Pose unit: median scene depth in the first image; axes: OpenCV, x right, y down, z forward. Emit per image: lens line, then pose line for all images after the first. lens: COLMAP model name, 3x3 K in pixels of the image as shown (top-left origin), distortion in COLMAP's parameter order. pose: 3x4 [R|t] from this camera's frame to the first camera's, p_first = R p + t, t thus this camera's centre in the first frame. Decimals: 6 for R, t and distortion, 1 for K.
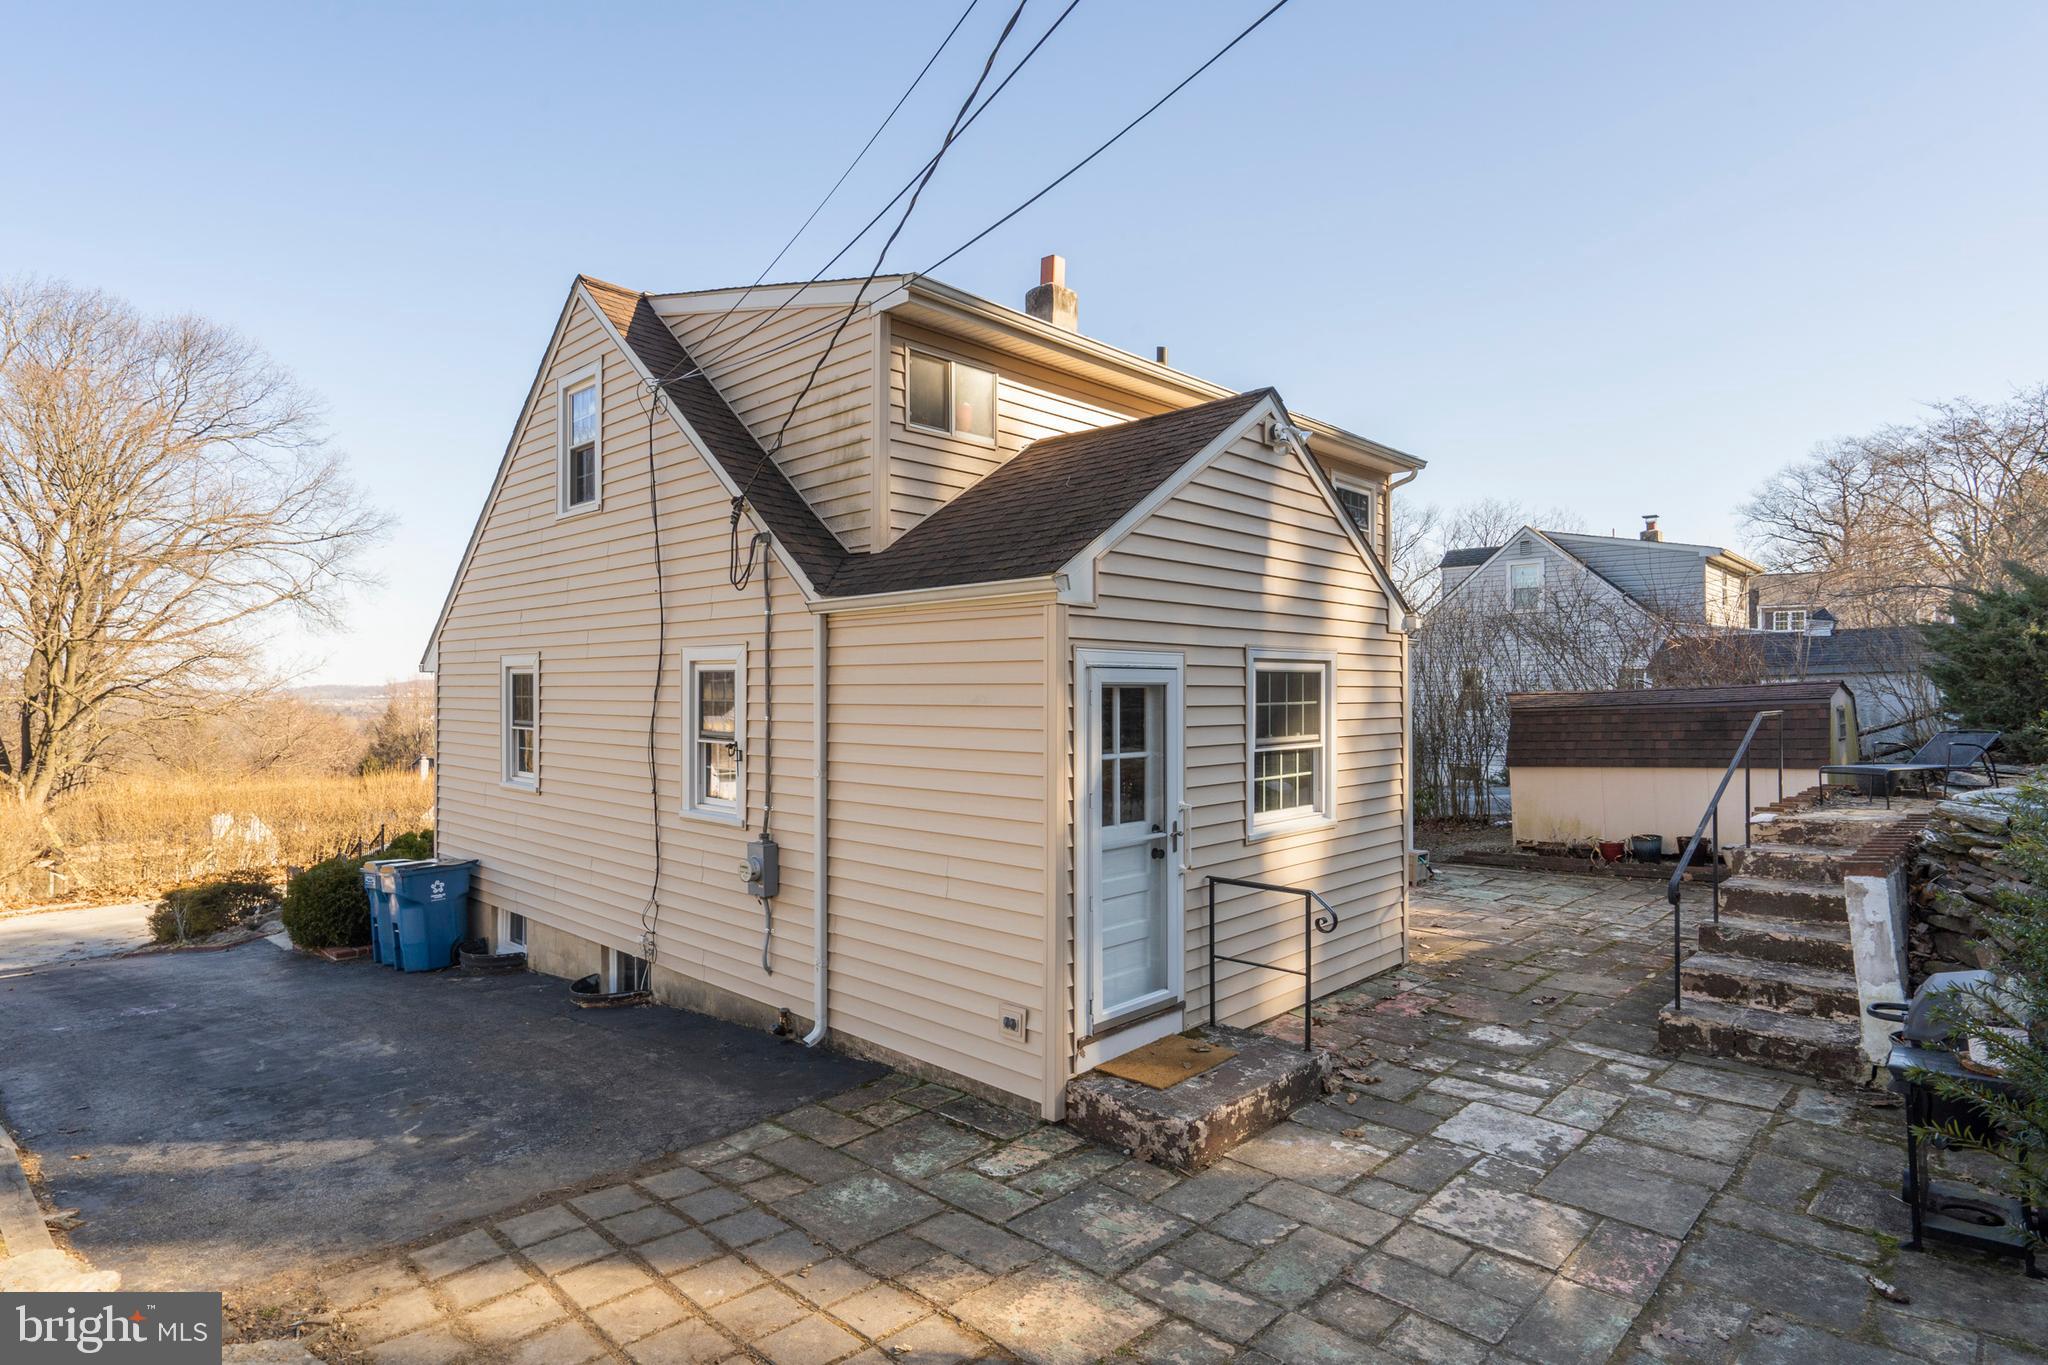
lens RADIAL K [[1078.3, 0, 1024.0], [0, 1078.3, 682.5], [0, 0, 1]] dist [0.000771, 0.000276]
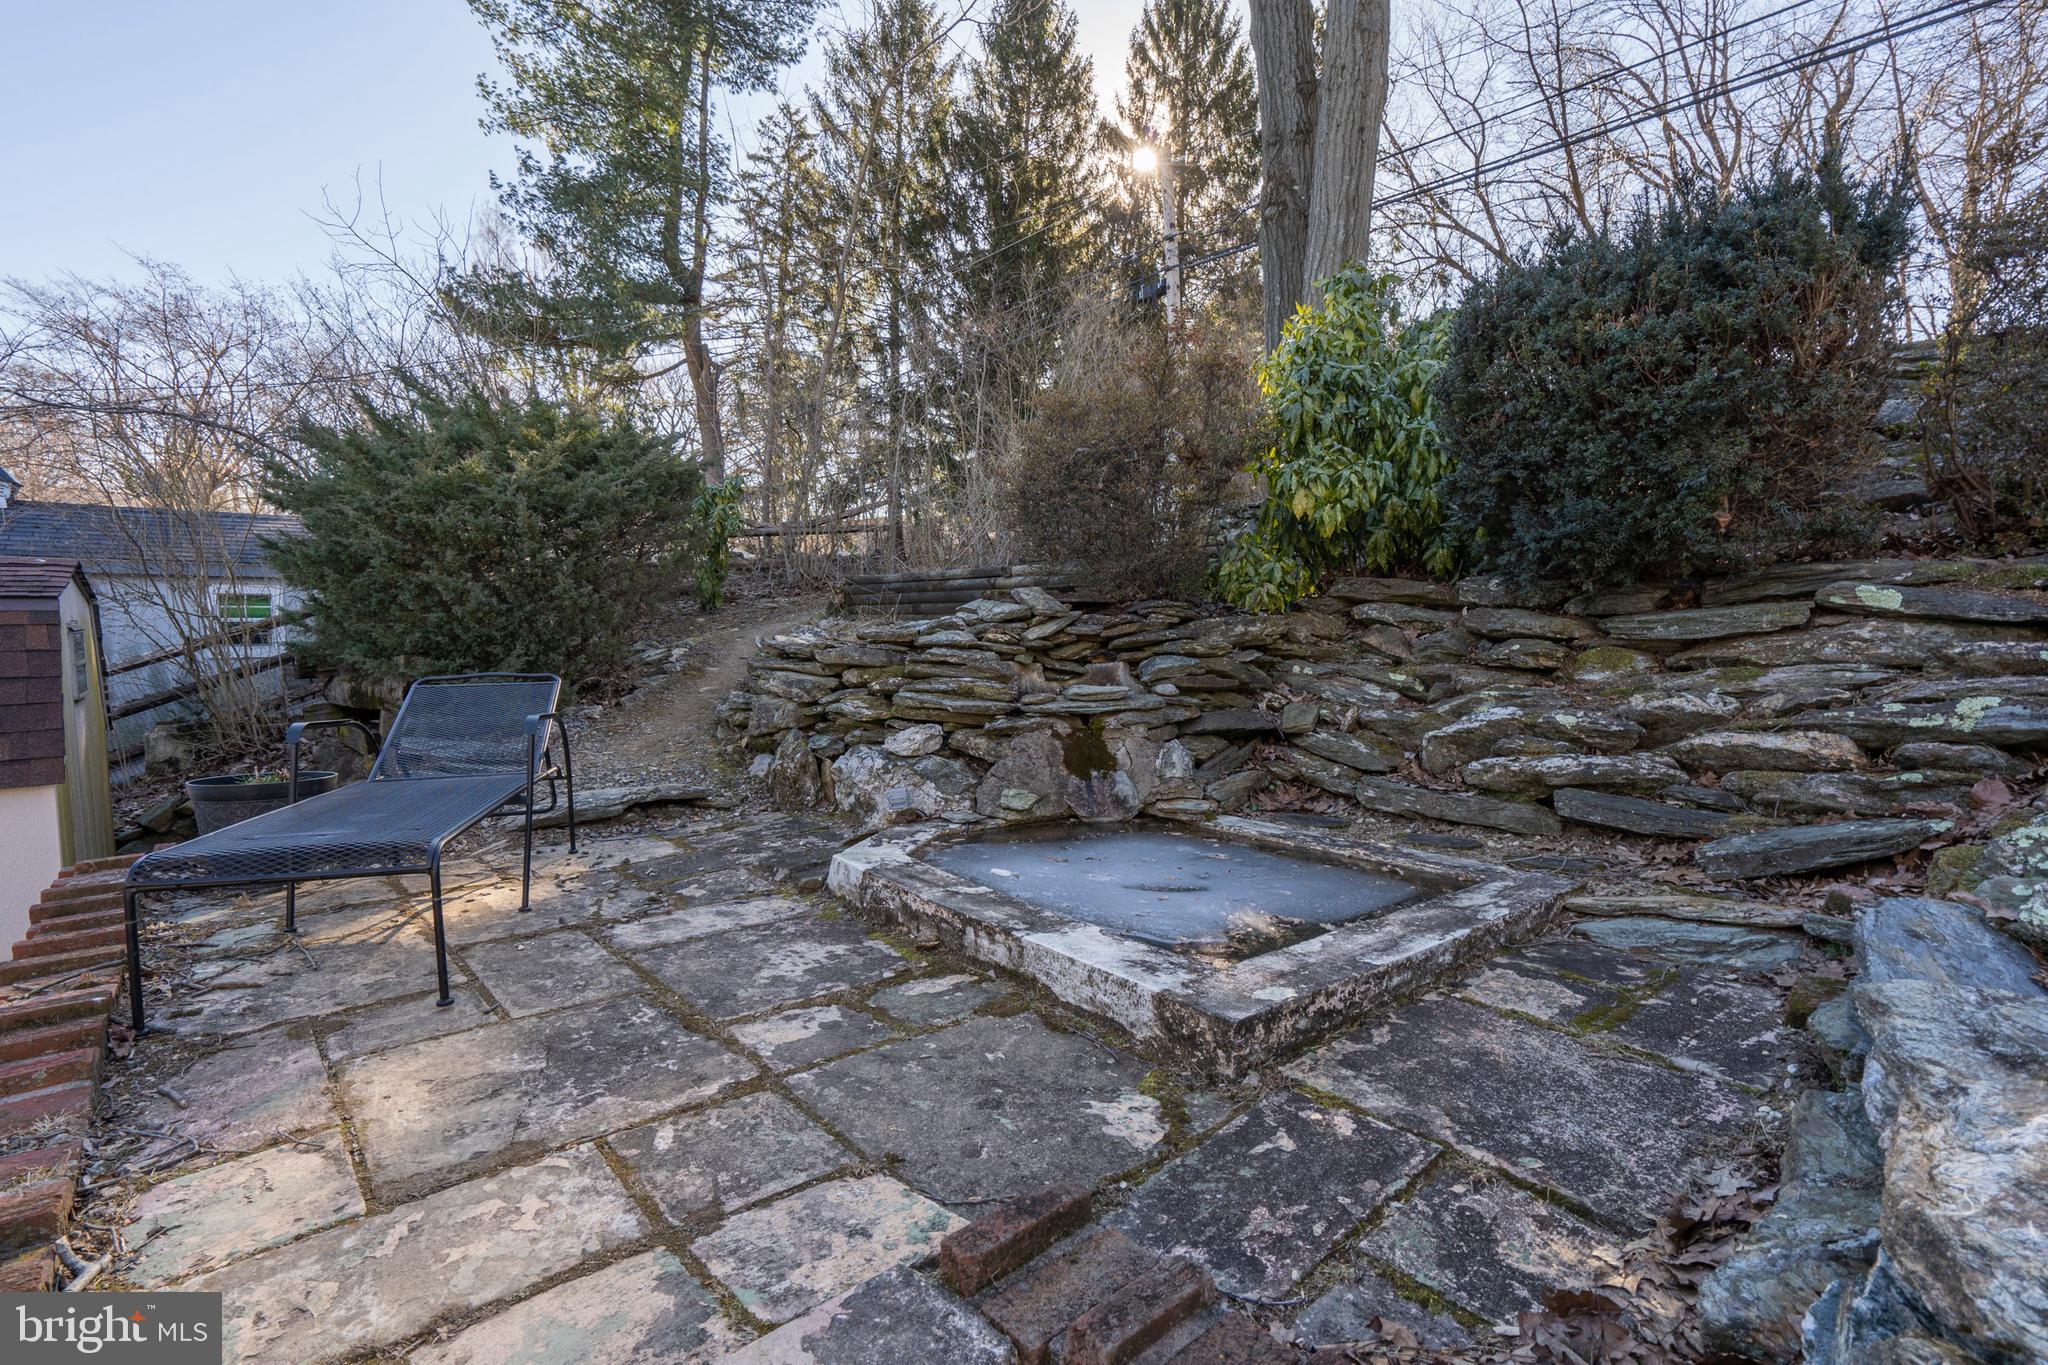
lens RADIAL K [[955.8, 0, 1027.7], [0, 955.8, 671.9], [0, 0, 1]] dist [-0.000221, -0.000719]
pose [[0.088077, -0.029223, 0.995685, 0.989710], [-0.024850, 0.999194, 0.031524, 0.048613], [-0.995804, -0.027520, 0.087279, 1.415323]]
